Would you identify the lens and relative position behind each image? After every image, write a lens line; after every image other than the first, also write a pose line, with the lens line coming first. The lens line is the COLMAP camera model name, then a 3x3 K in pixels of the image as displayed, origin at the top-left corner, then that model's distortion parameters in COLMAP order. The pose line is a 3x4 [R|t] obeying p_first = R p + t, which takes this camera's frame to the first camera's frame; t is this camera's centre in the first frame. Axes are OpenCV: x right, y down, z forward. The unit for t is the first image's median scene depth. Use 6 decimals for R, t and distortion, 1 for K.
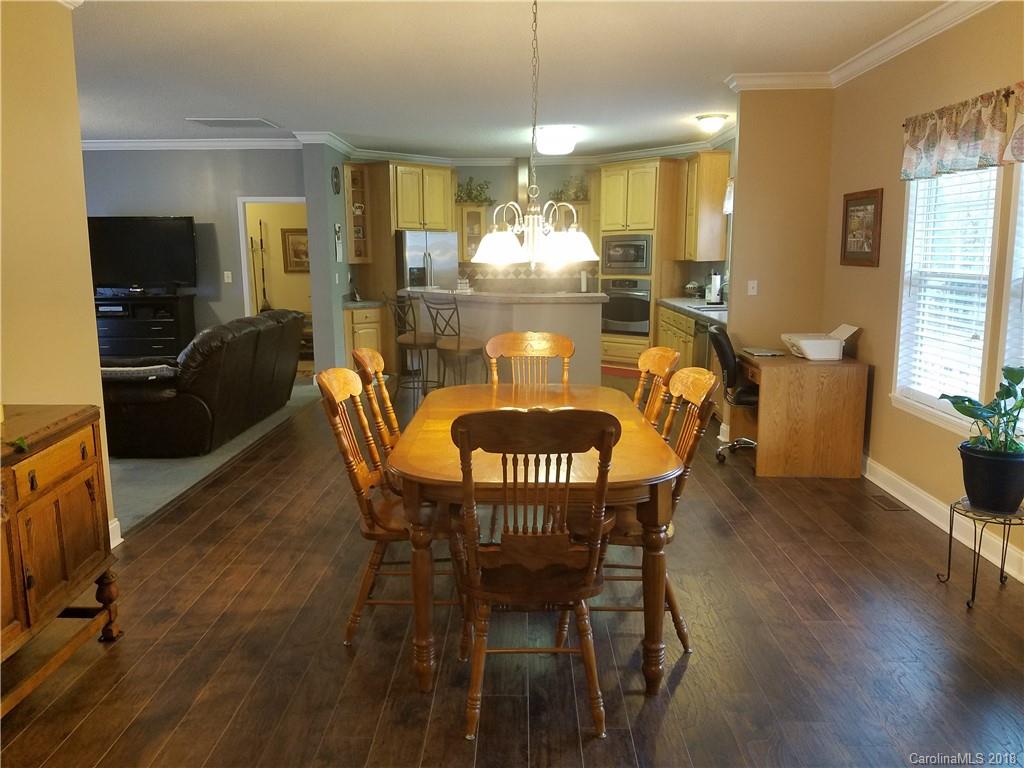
lens RADIAL K [[798.2, 0, 476.1], [0, 798.2, 396.2], [0, 0, 1]] dist [0.040561, -0.078947]
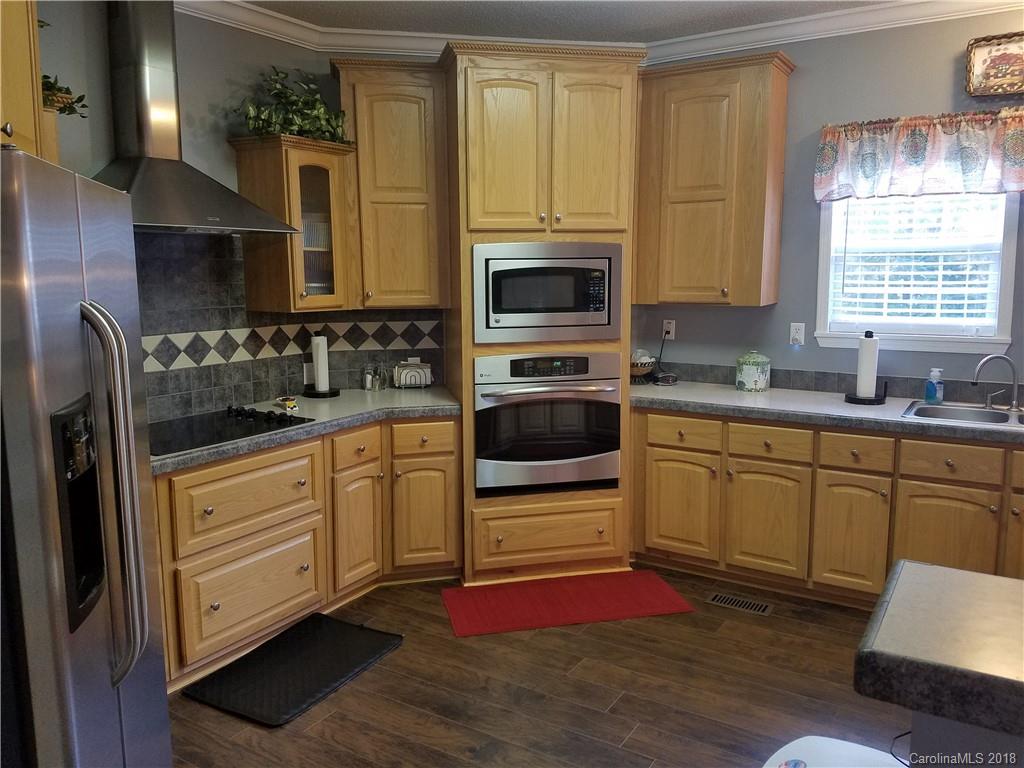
lens RADIAL K [[804.6, 0, 512.1], [0, 804.6, 373.0], [0, 0, 1]] dist [0.049707, -0.061542]
pose [[0.483569, -0.110879, 0.868255, -0.170975], [0.160358, 0.986378, 0.036654, -0.161854], [-0.860492, 0.121507, 0.494762, 0.858443]]
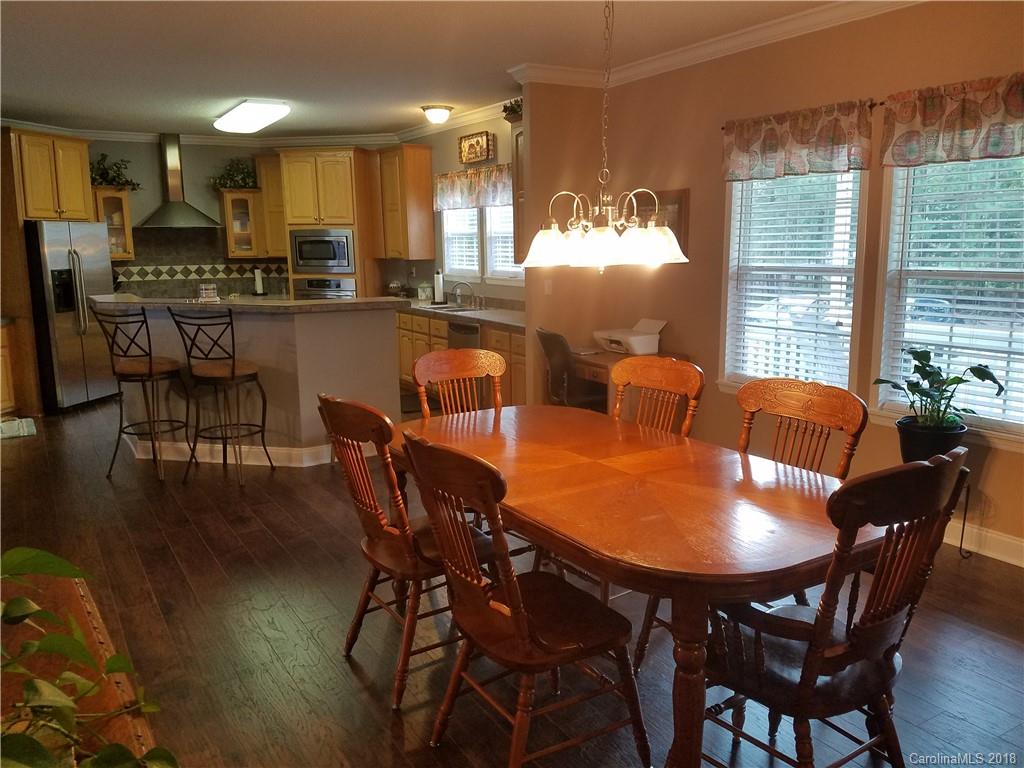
lens RADIAL K [[783.5, 0, 512.0], [0, 783.5, 384.0], [0, 0, 1]] dist [0.214426, -0.390094]
pose [[0.821743, -0.099779, 0.561054, -0.163557], [0.104673, 0.994229, 0.023506, -0.027812], [-0.560162, 0.039412, 0.827445, 0.143679]]
